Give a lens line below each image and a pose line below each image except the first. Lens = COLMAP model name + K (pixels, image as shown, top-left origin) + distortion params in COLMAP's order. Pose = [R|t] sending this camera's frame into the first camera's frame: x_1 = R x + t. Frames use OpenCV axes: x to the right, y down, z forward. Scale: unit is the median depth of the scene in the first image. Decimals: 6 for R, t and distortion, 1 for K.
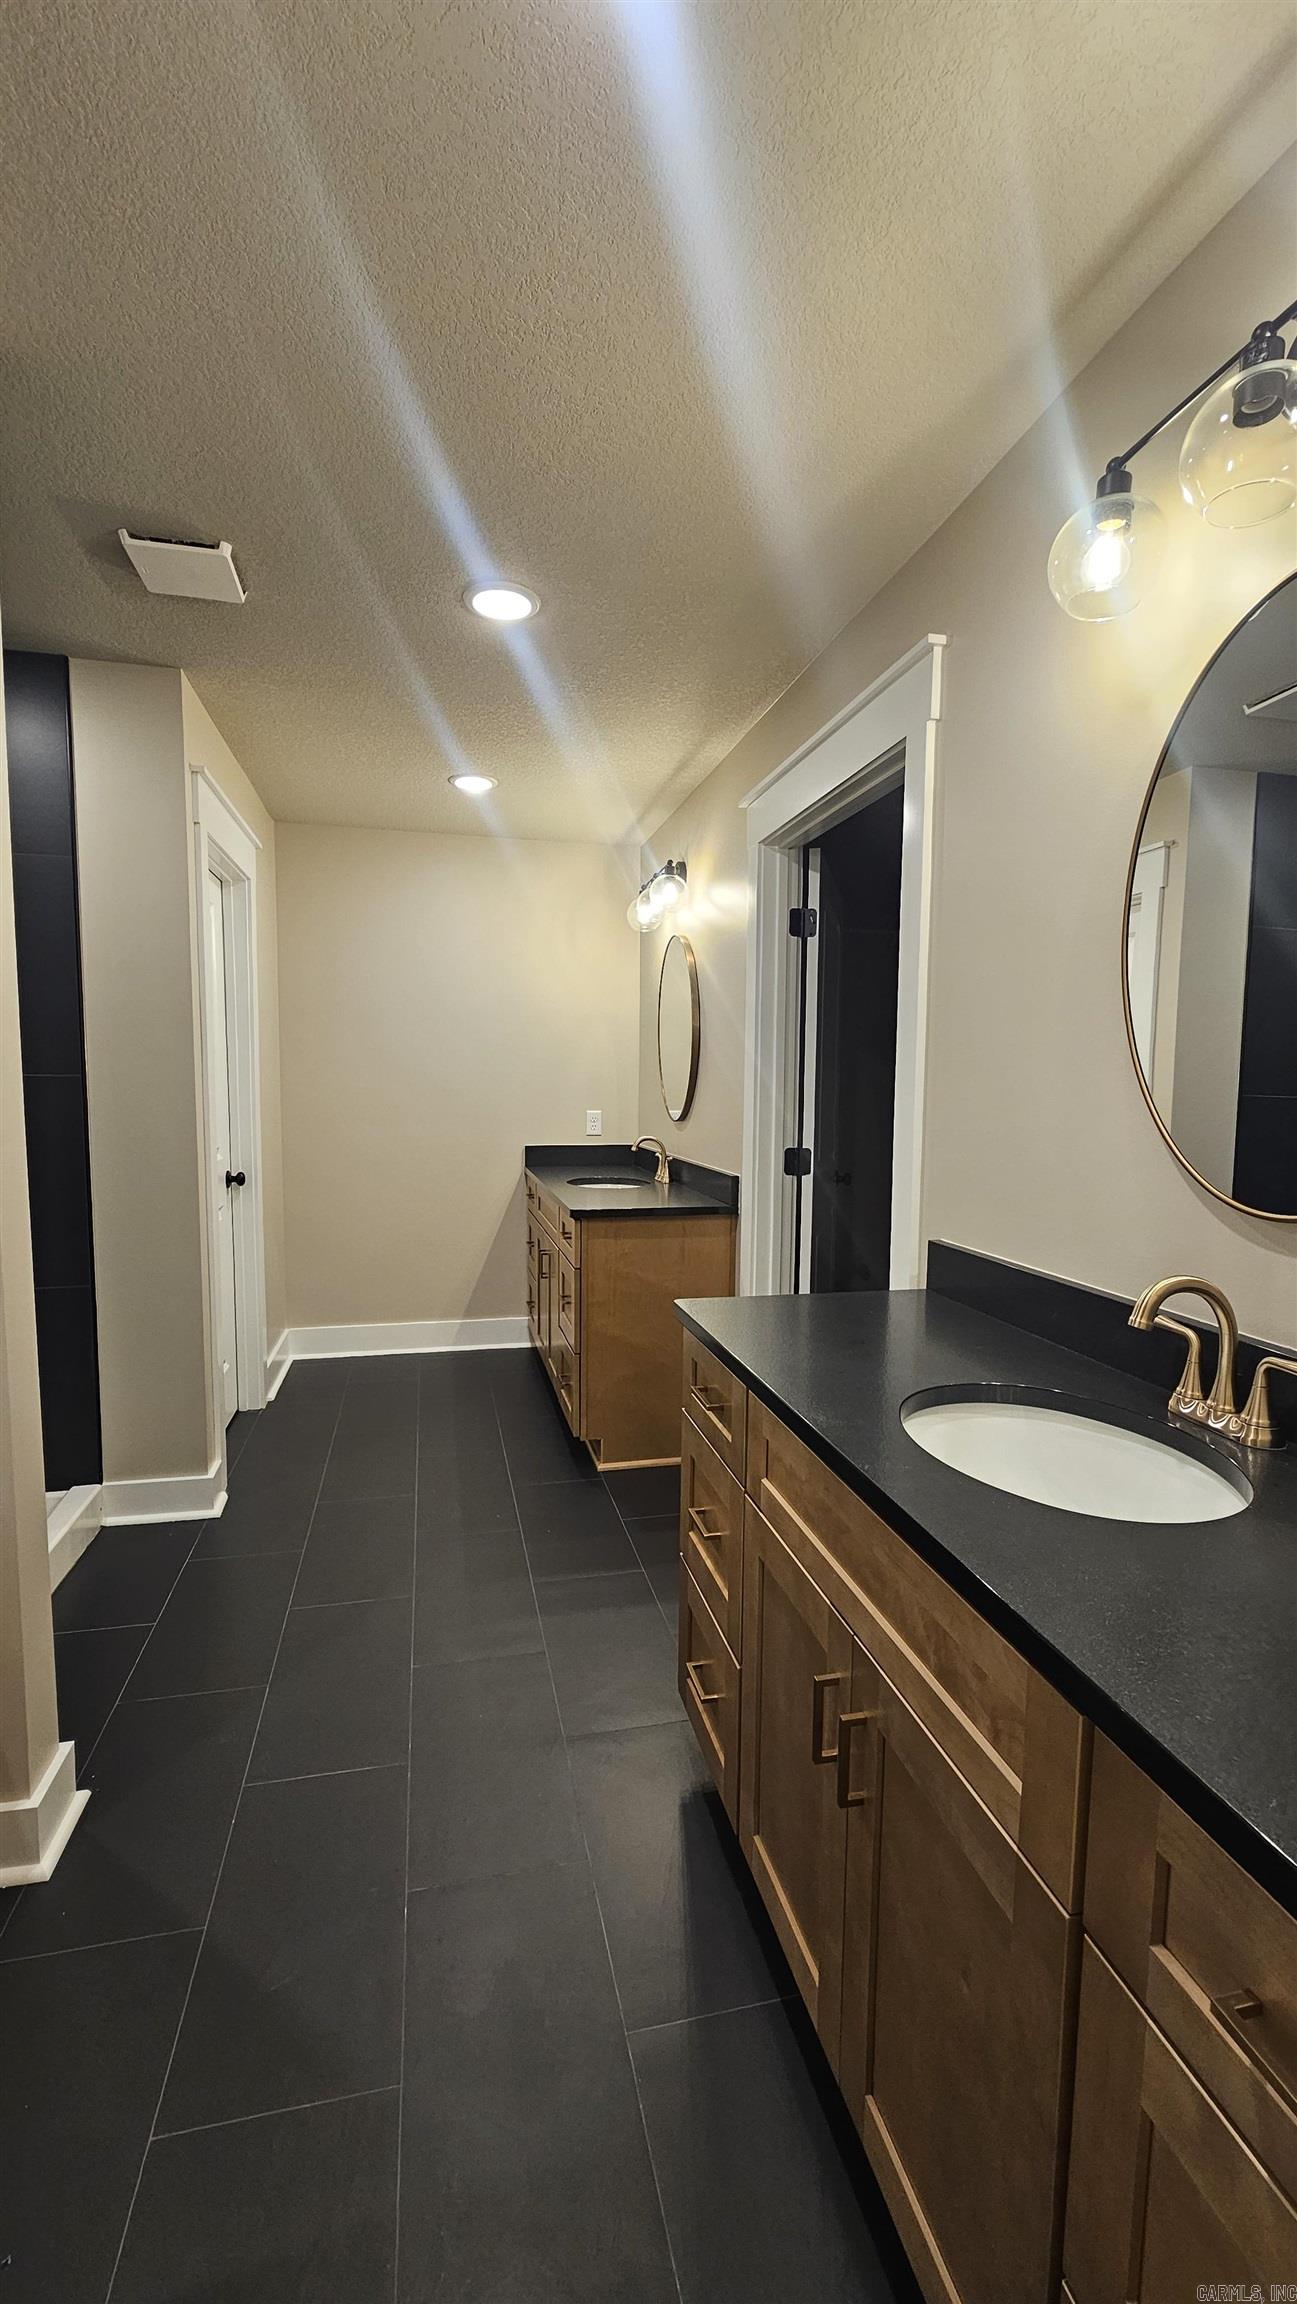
lens RADIAL K [[940.3, 0, 645.4], [0, 940.3, 1157.8], [0, 0, 1]] dist [-0.004615, 0.001724]
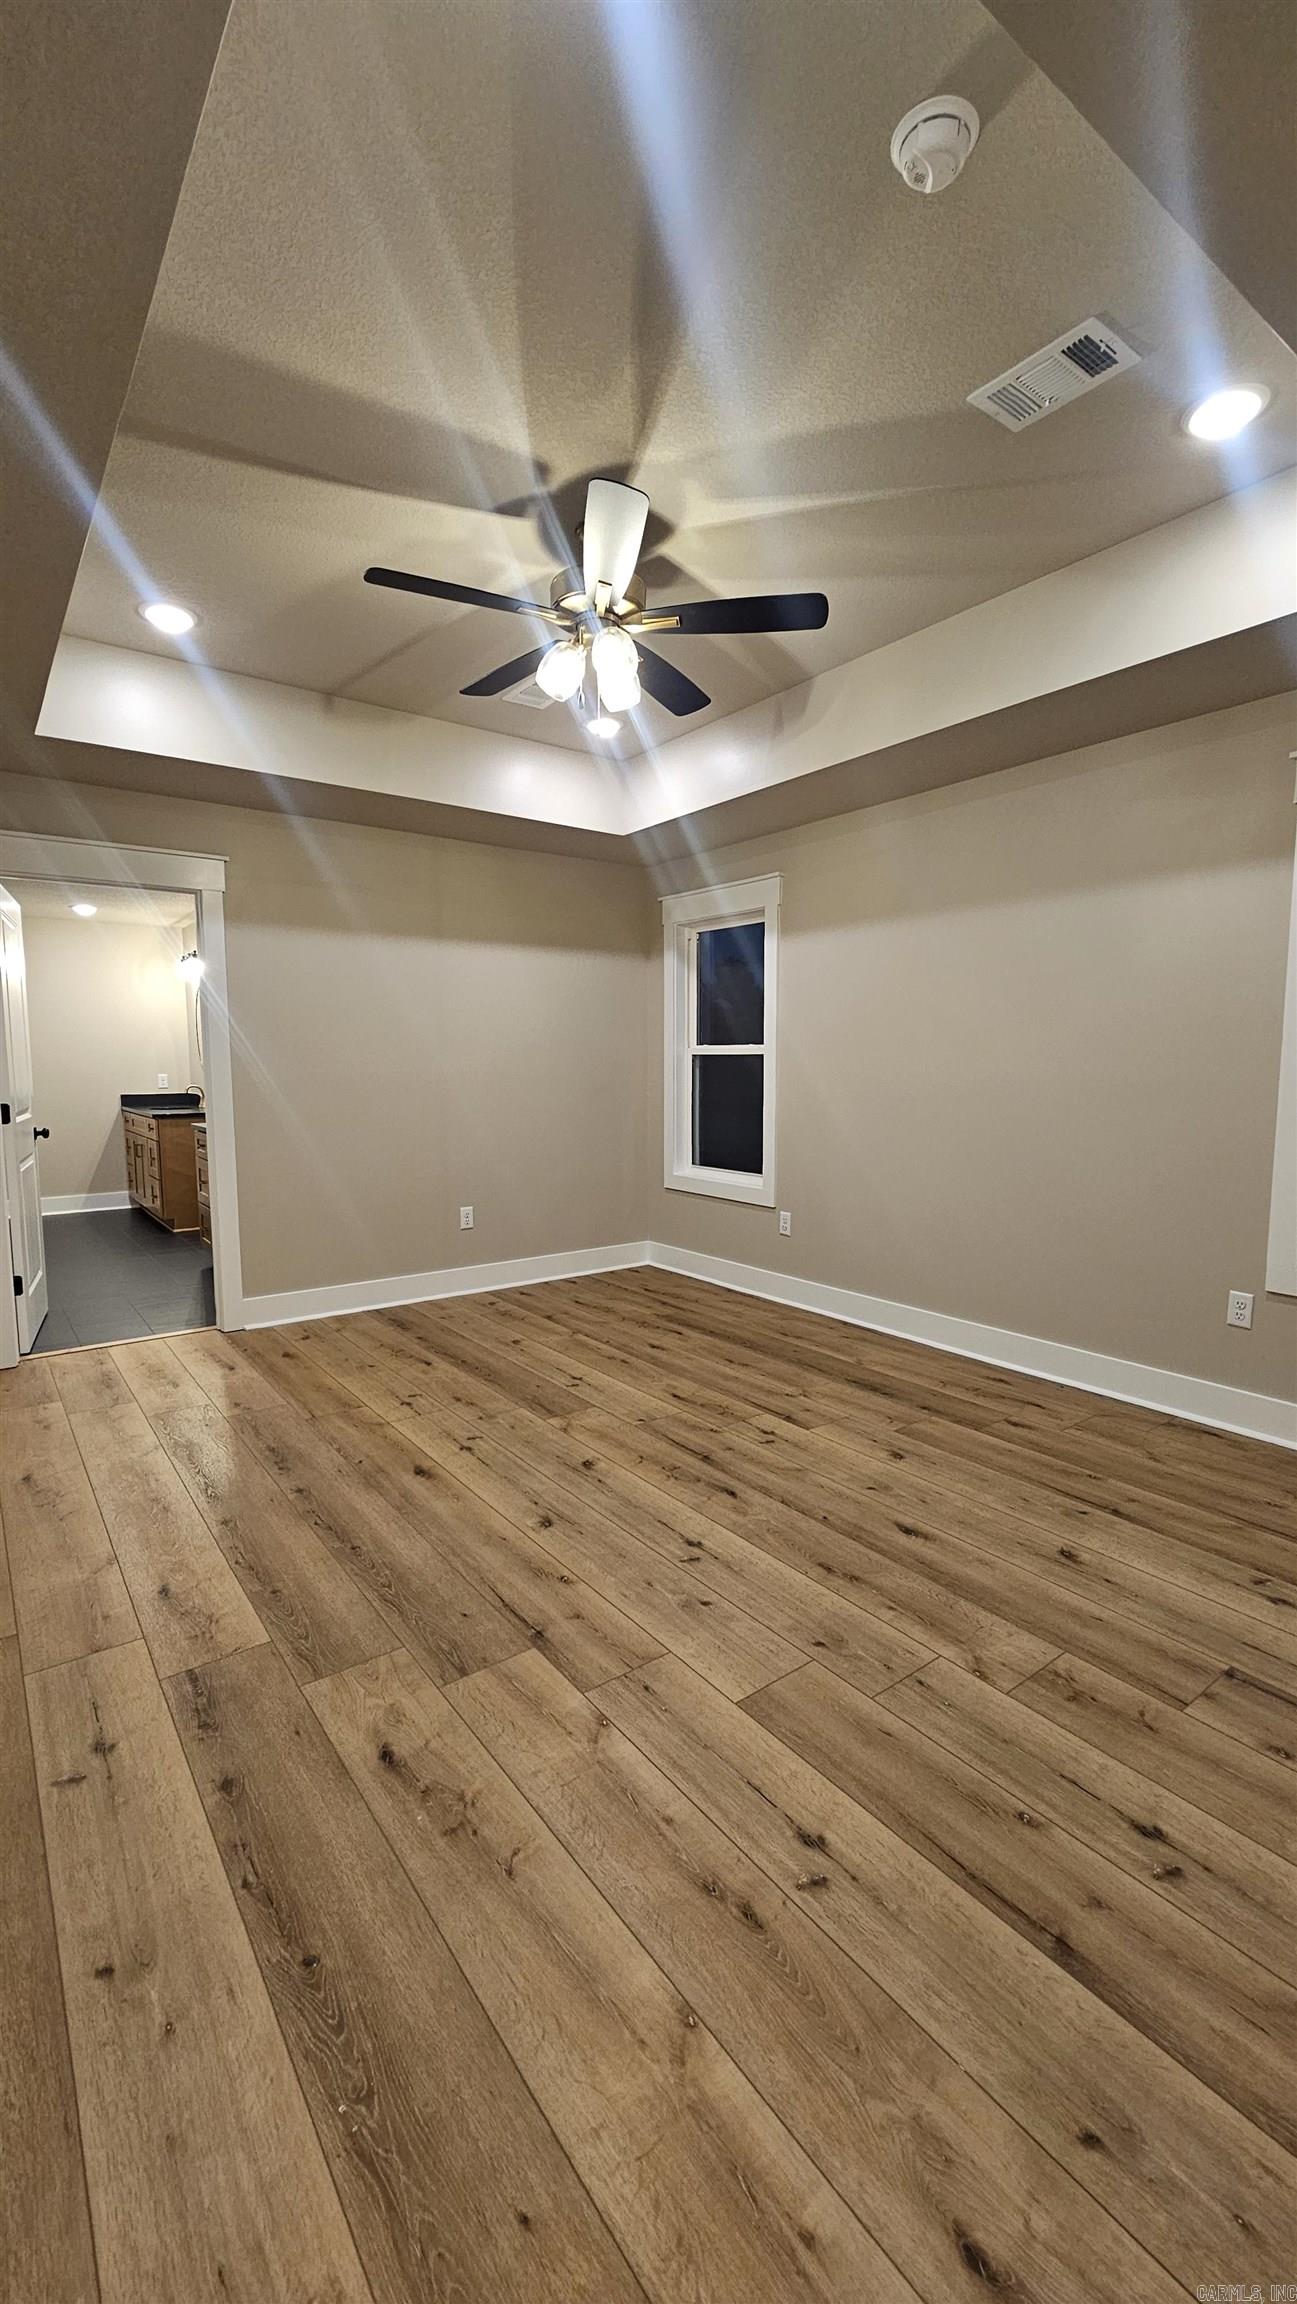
lens RADIAL K [[940.3, 0, 642.1], [0, 940.3, 1154.6], [0, 0, 1]] dist [-0.004615, 0.001724]
pose [[0.917118, -0.054832, 0.394827, 0.072363], [0.043470, 0.998344, 0.037673, 0.080750], [-0.396239, -0.017388, 0.917983, -1.076181]]
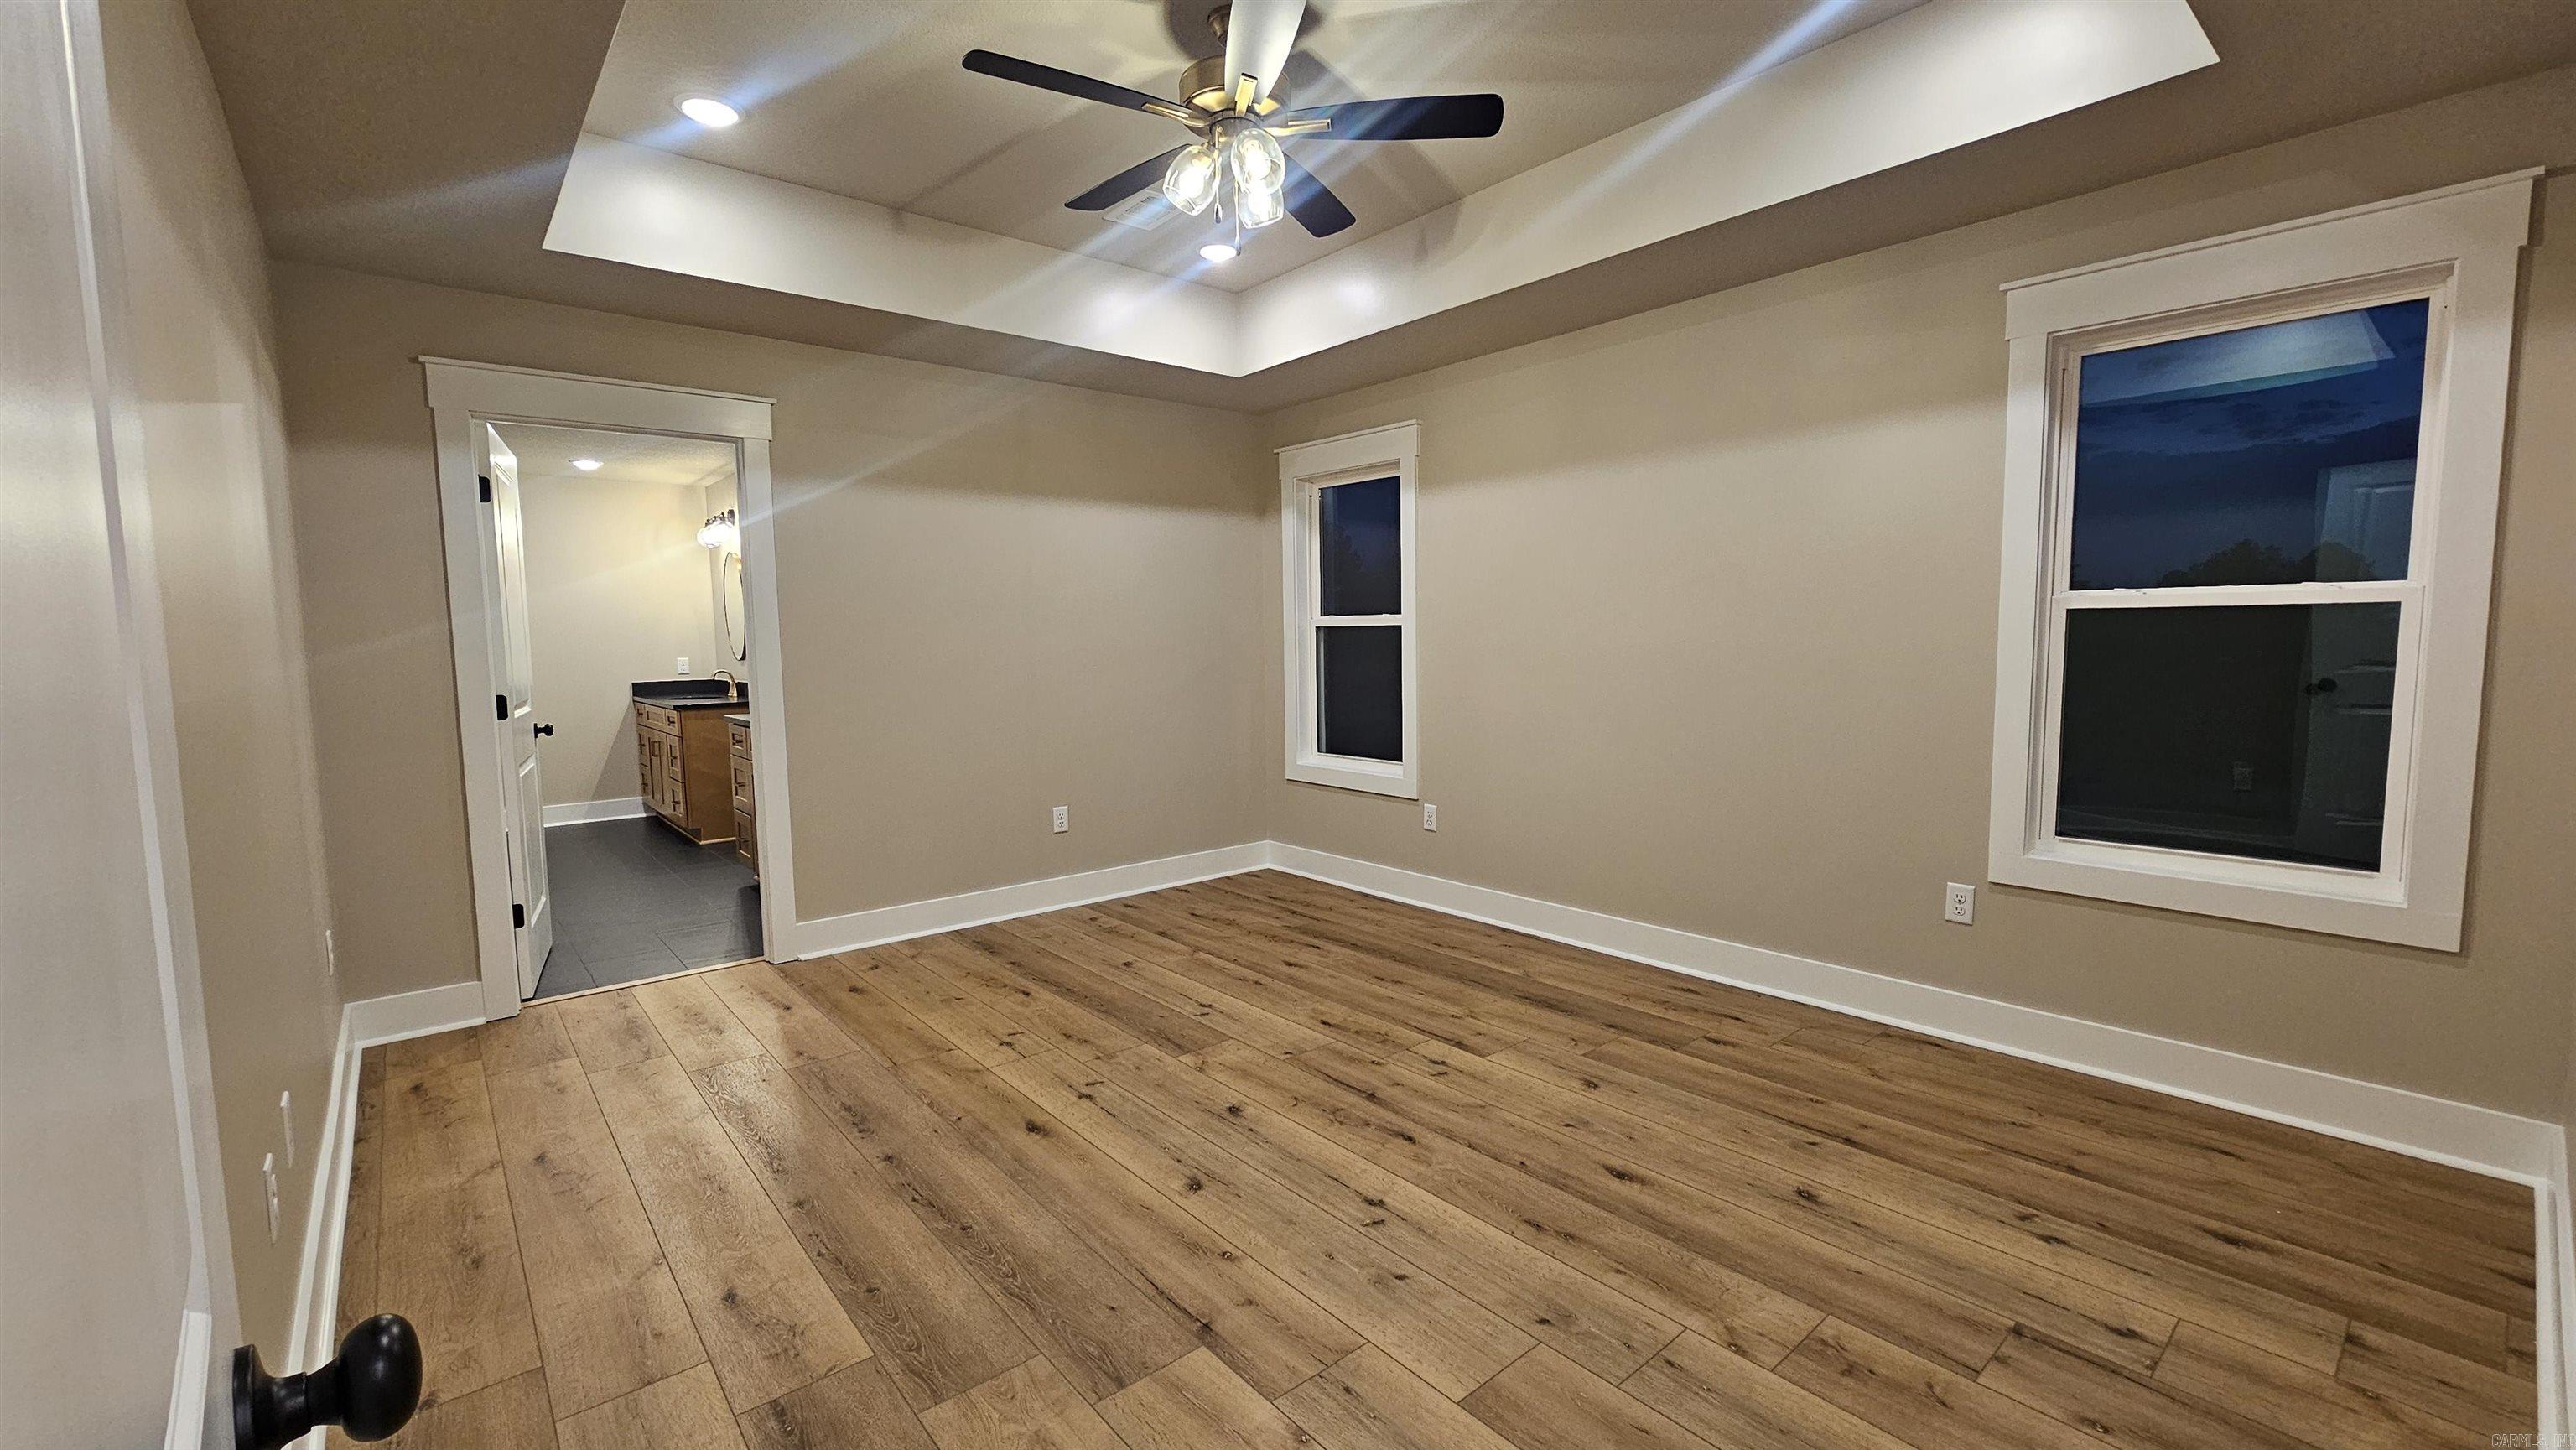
lens RADIAL K [[1051.3, 0, 1300.4], [0, 1051.3, 719.1], [0, 0, 1]] dist [-0.004615, 0.001724]
pose [[0.886406, -0.062933, 0.458610, 0.049006], [0.059883, 0.997980, 0.021206, 0.078347], [-0.459019, 0.008666, 0.888384, -1.033492]]
